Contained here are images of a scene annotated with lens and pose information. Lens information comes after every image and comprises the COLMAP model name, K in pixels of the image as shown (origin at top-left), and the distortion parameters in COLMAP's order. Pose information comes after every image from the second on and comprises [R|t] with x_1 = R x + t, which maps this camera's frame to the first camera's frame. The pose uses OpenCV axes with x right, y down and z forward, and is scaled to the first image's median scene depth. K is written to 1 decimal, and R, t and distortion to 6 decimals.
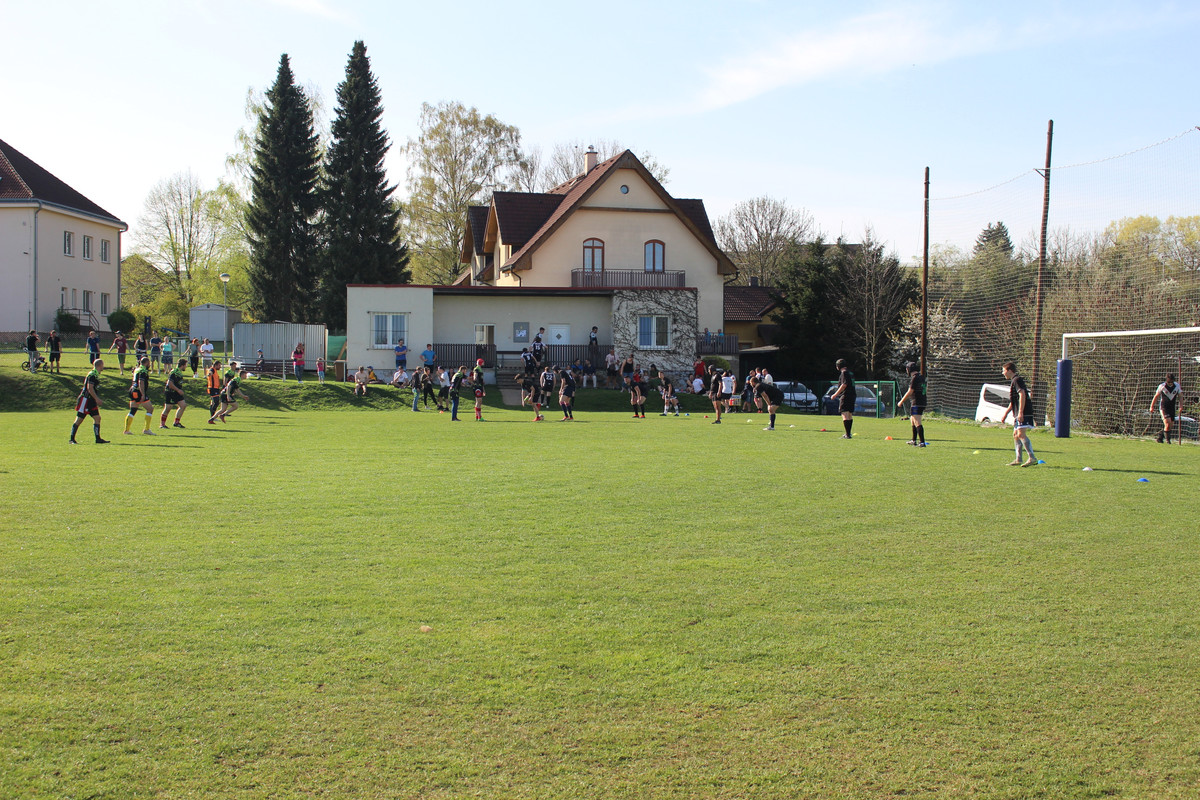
lens RADIAL K [[1488.6, 0, 598.9], [0, 1488.6, 405.2], [0, 0, 1]] dist [-0.102844, 0.133197]
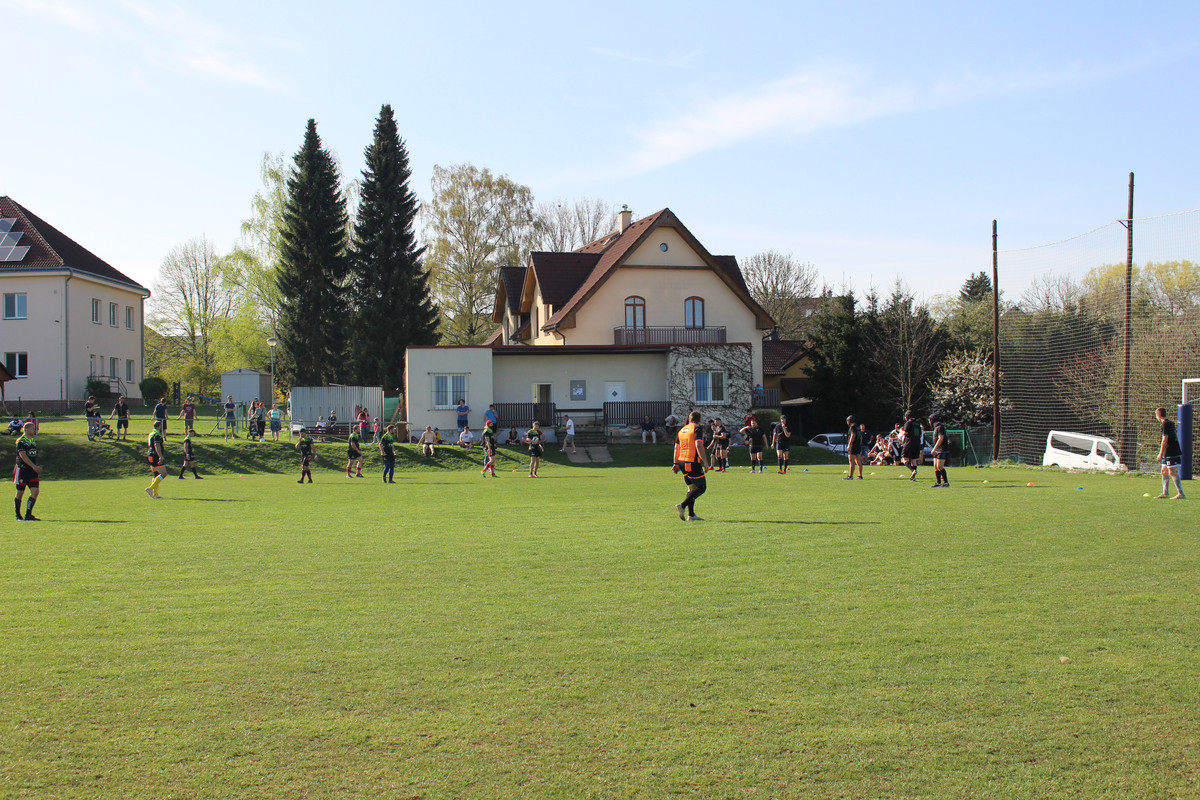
lens RADIAL K [[1488.8, 0, 599.4], [0, 1488.8, 413.0], [0, 0, 1]] dist [-0.103056, 0.119326]
pose [[0.999502, -0.021191, 0.023388, -0.050665], [0.021956, 0.999217, -0.032923, -0.000048], [-0.022672, 0.033420, 0.999184, -0.006957]]
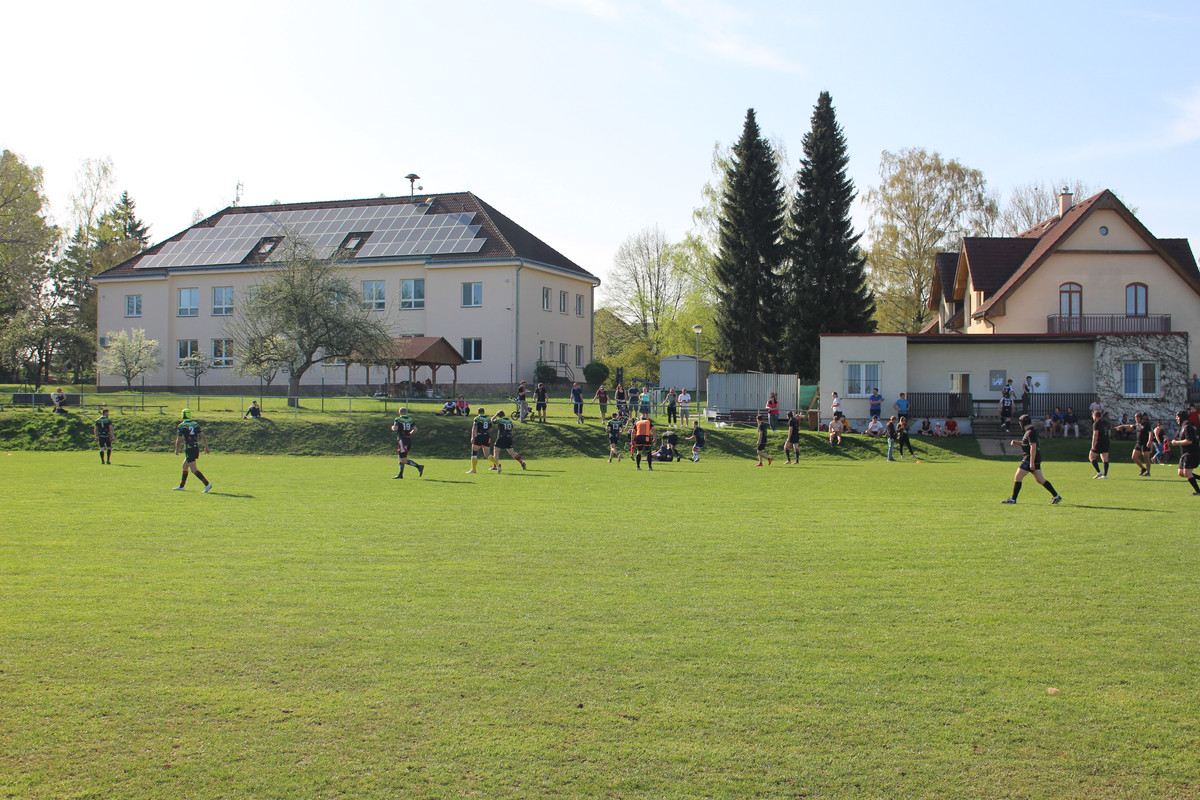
lens RADIAL K [[1488.8, 0, 599.4], [0, 1488.8, 413.0], [0, 0, 1]] dist [-0.103056, 0.119326]
pose [[0.955172, -0.002492, -0.296040, -0.012214], [-0.005695, 0.999625, -0.026790, -0.000267], [0.295995, 0.027275, 0.954800, -0.000467]]
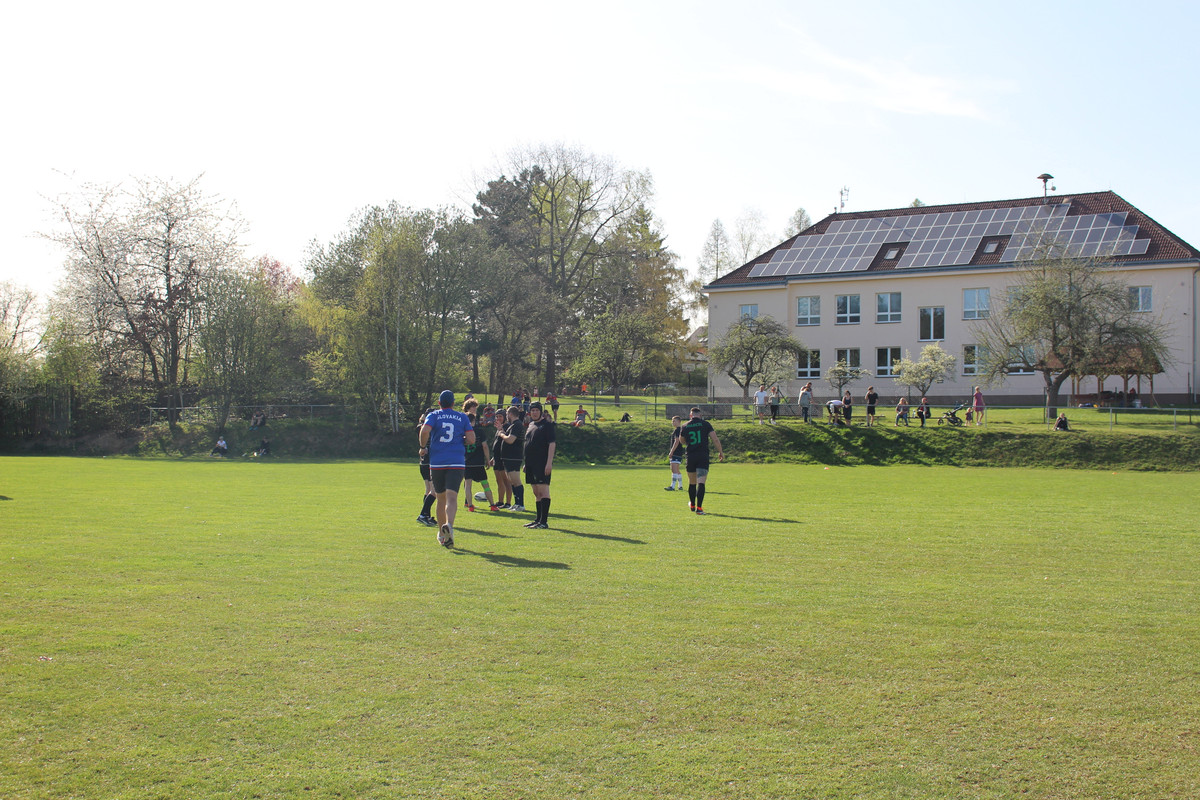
lens RADIAL K [[1485.3, 0, 596.8], [0, 1485.3, 421.0], [0, 0, 1]] dist [-0.101662, 0.090784]
pose [[0.860532, -0.003688, -0.509383, -0.252851], [-0.012356, 0.999528, -0.028110, 0.001156], [0.509246, 0.030483, 0.860081, -0.049019]]
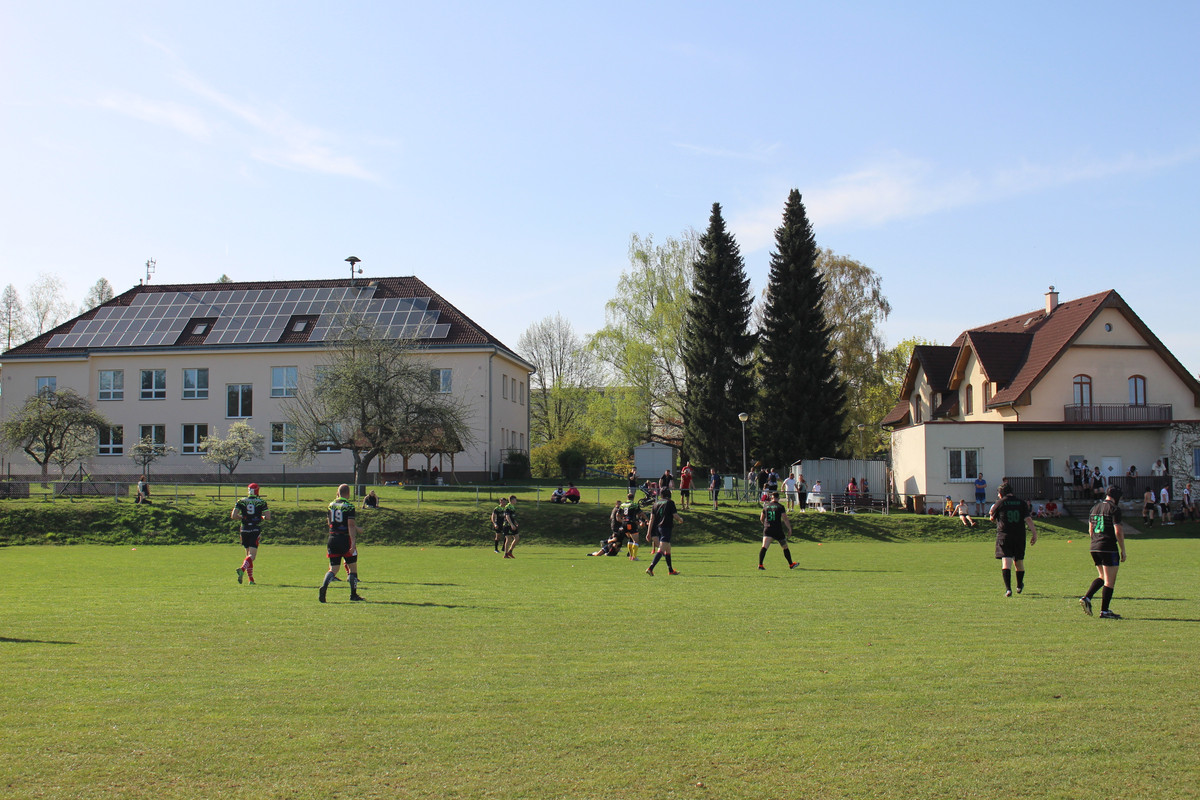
lens RADIAL K [[1489.9, 0, 601.3], [0, 1489.9, 412.1], [0, 0, 1]] dist [-0.108885, 0.152526]
pose [[0.997682, -0.015220, -0.066322, -0.260038], [0.009400, 0.996147, -0.087199, 0.000836], [0.067393, 0.086373, 0.993981, -0.045900]]
